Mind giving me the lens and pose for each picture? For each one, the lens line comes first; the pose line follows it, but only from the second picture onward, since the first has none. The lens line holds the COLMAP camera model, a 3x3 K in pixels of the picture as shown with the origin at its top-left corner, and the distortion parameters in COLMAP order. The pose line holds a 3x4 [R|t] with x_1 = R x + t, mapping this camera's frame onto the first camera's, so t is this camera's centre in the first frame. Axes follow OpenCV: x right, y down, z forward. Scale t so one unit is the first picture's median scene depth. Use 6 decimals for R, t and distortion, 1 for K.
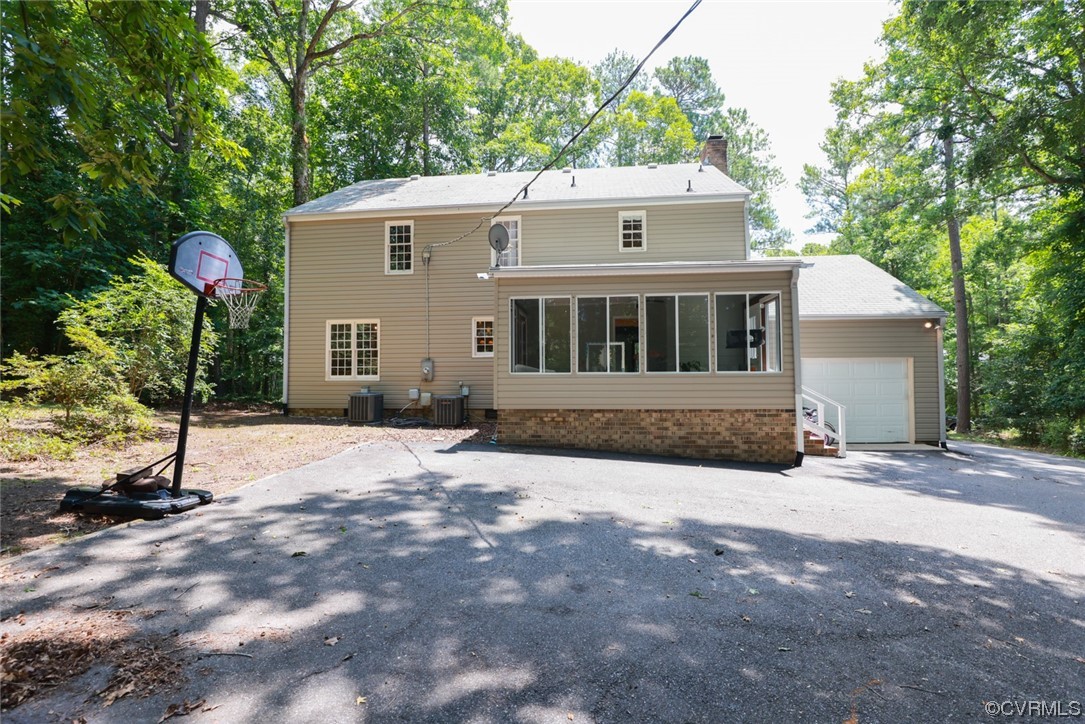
lens RADIAL K [[496.0, 0, 544.6], [0, 496.0, 363.5], [0, 0, 1]] dist [-0.035946, 0.007025]
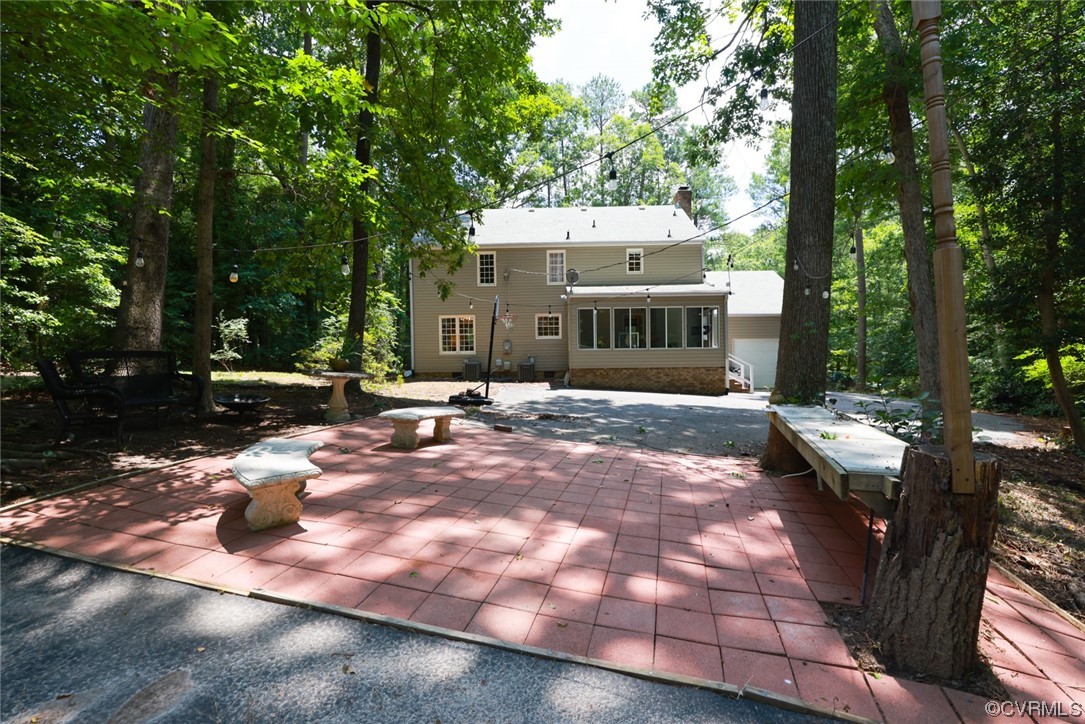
lens RADIAL K [[496.0, 0, 544.6], [0, 496.0, 363.5], [0, 0, 1]] dist [-0.035946, 0.007025]
pose [[0.997138, -0.010325, 0.074900, -0.242552], [0.006295, 0.998530, 0.053842, -0.020447], [-0.075346, -0.053217, 0.995736, -0.615461]]
